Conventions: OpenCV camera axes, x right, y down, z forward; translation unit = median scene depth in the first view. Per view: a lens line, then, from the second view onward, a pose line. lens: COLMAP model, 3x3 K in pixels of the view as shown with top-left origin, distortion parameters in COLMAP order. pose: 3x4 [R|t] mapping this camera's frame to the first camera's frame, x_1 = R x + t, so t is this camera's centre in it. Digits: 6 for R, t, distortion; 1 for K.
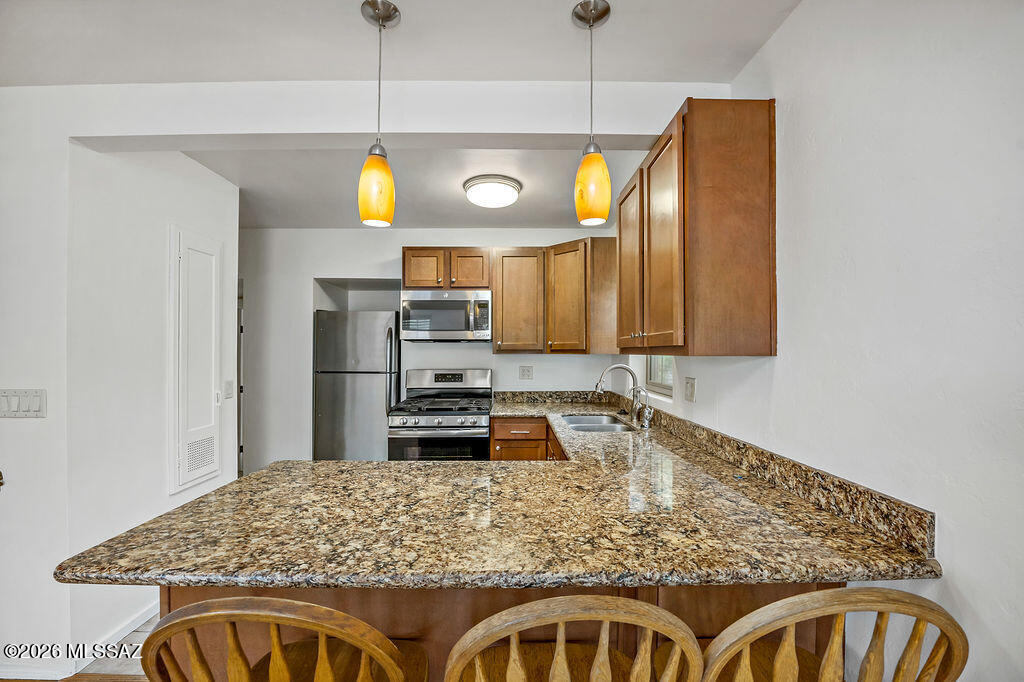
lens RADIAL K [[412.9, 0, 511.8], [0, 412.9, 355.8], [0, 0, 1]] dist [-0.000248, -0.000047]
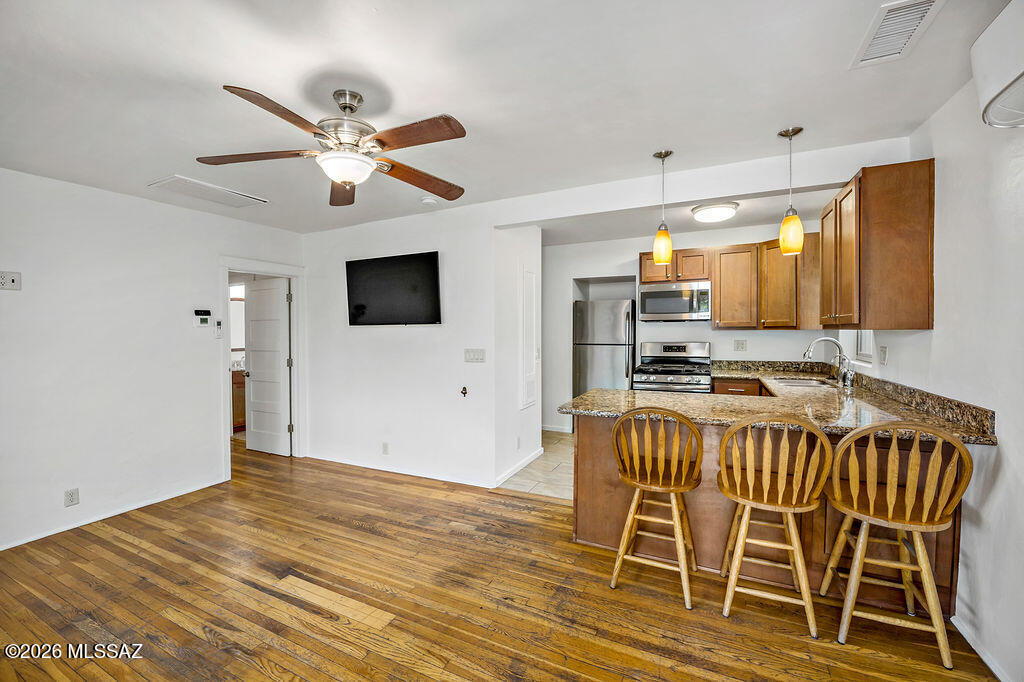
lens RADIAL K [[419.7, 0, 512.0], [0, 419.7, 341.0], [0, 0, 1]] dist [-0.018790, 0.000214]
pose [[0.901536, 0.001694, -0.432702, -0.049701], [0.005811, 0.999855, 0.016022, 0.004781], [0.432666, -0.016959, 0.901395, -0.505565]]
